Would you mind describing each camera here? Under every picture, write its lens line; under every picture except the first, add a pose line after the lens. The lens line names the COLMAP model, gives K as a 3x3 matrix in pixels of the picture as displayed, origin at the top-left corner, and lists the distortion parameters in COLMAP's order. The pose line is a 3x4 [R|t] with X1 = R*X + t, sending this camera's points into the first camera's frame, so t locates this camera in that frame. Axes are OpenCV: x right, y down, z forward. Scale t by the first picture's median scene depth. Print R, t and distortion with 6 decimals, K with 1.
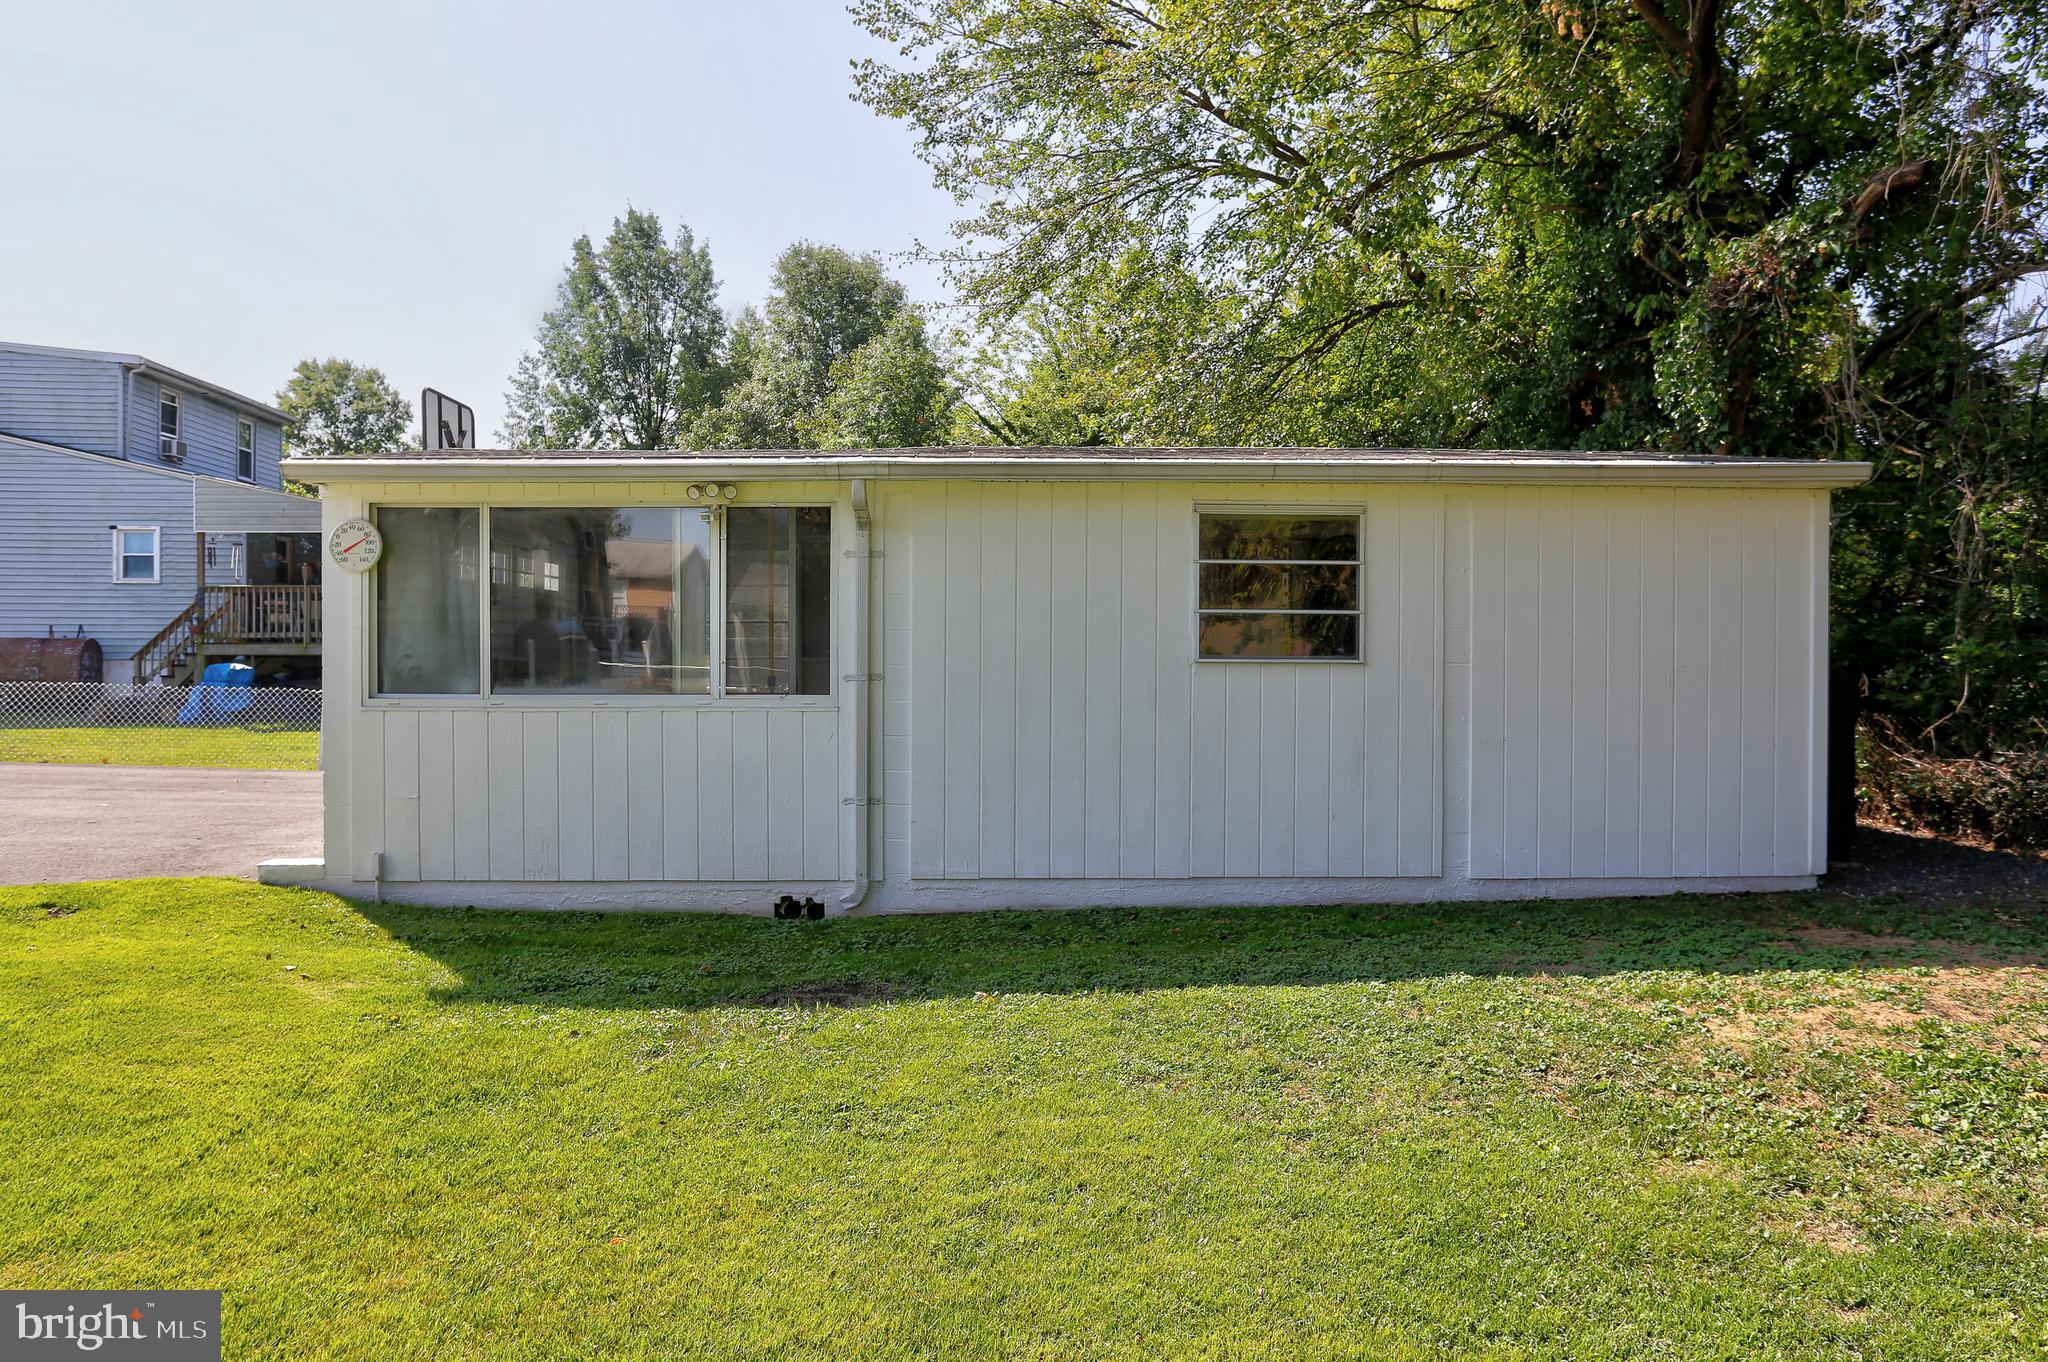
lens RADIAL K [[1392.8, 0, 1032.6], [0, 1392.8, 658.8], [0, 0, 1]] dist [-0.025330, 0.003164]
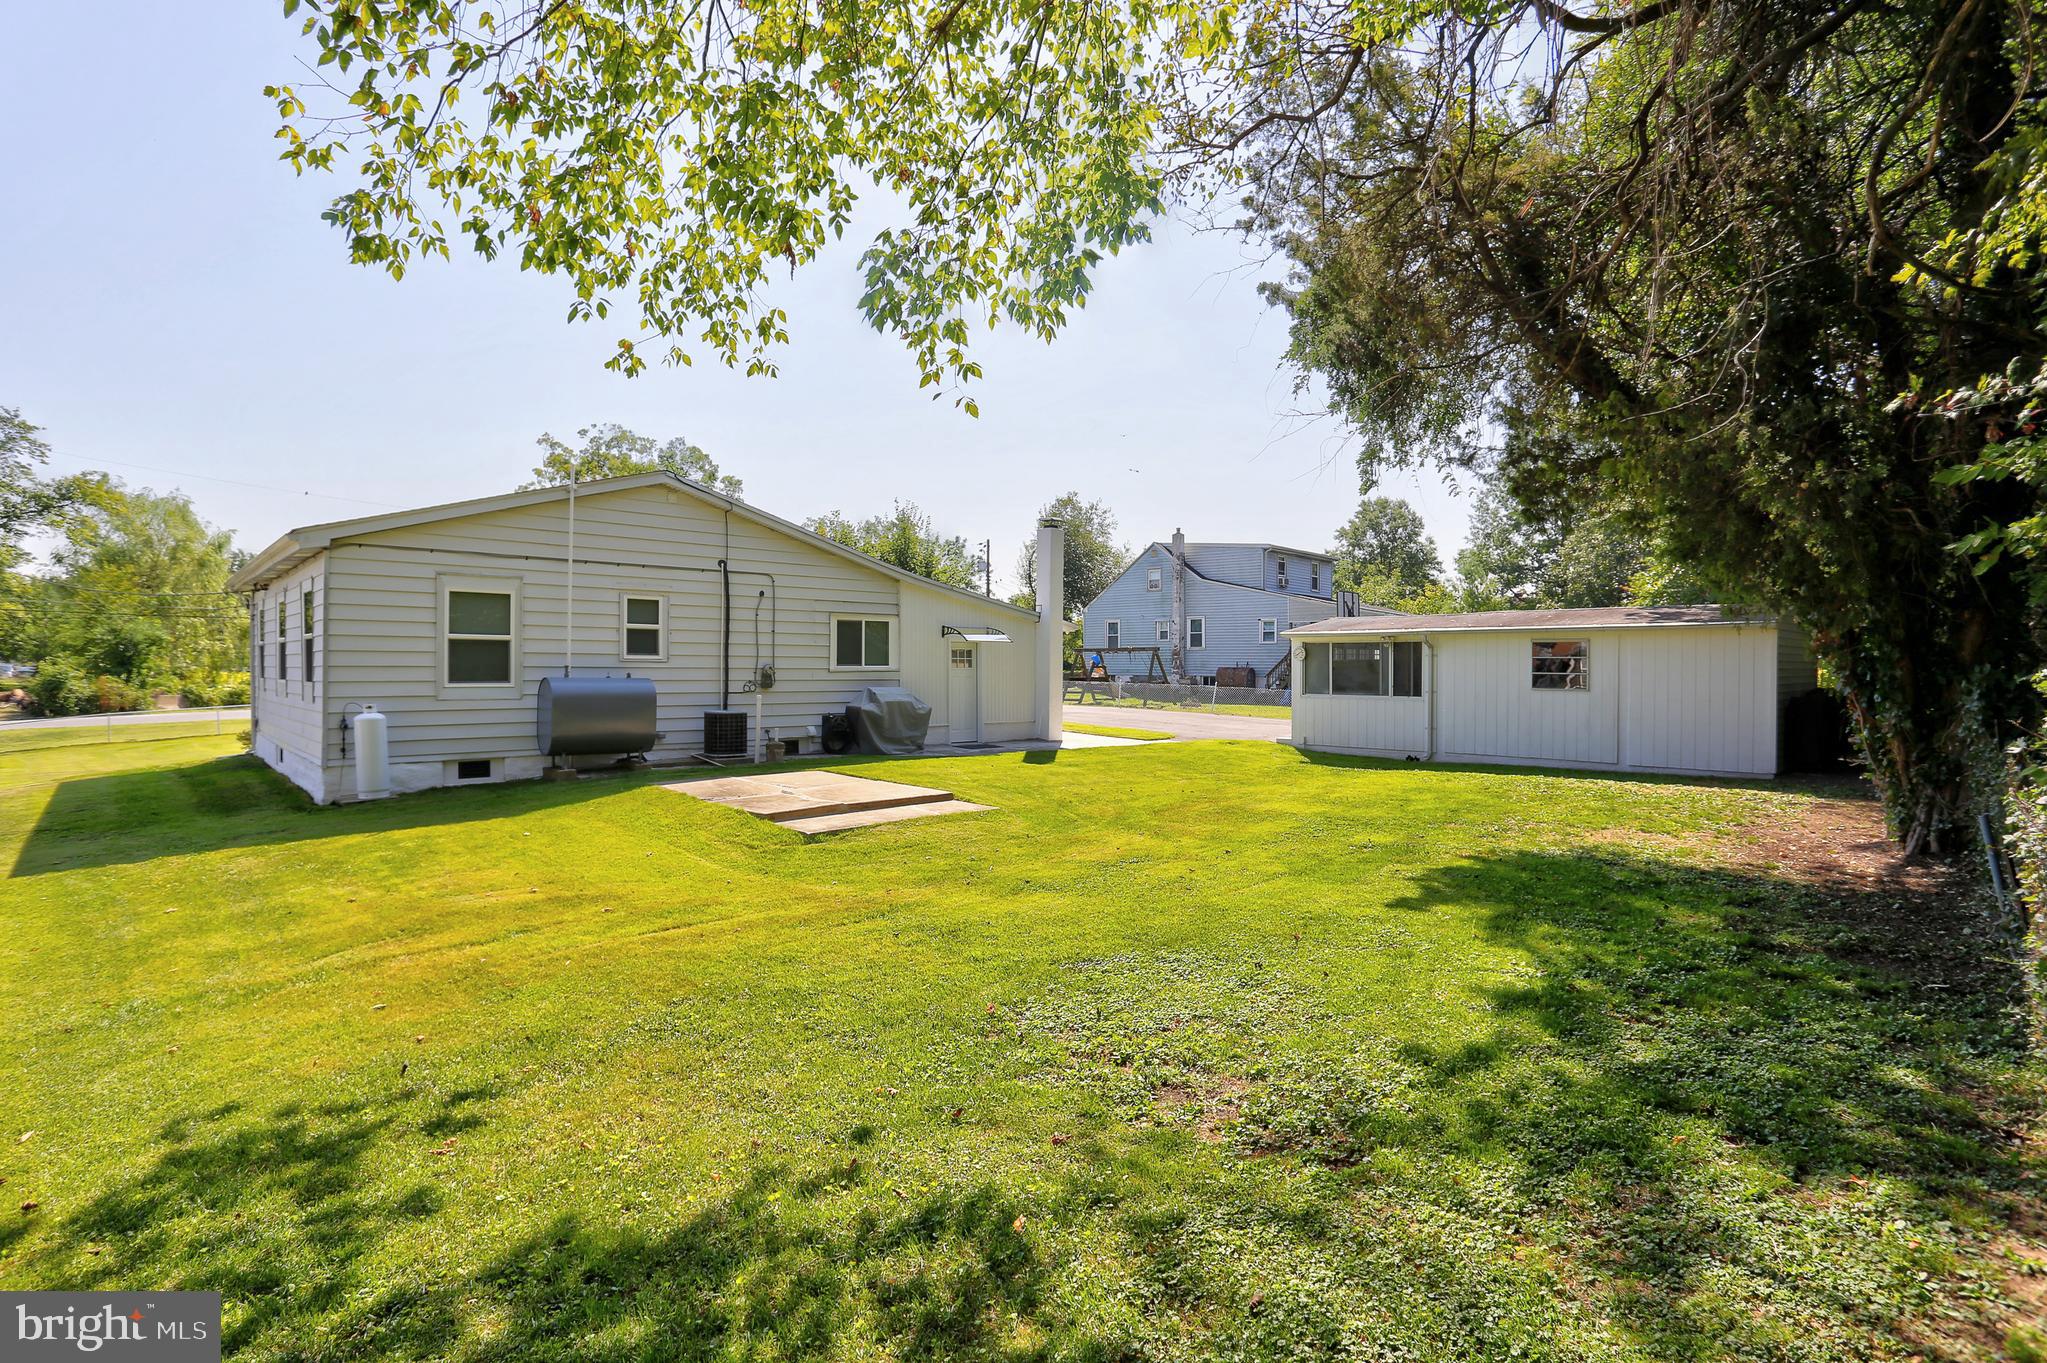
lens RADIAL K [[1026.1, 0, 1016.8], [0, 1026.1, 678.7], [0, 0, 1]] dist [-0.050254, 0.016315]
pose [[0.669967, 0.008254, -0.742345, 0.987473], [-0.001278, 0.999950, 0.009964, -0.040289], [0.742390, -0.005727, 0.669943, -1.332559]]
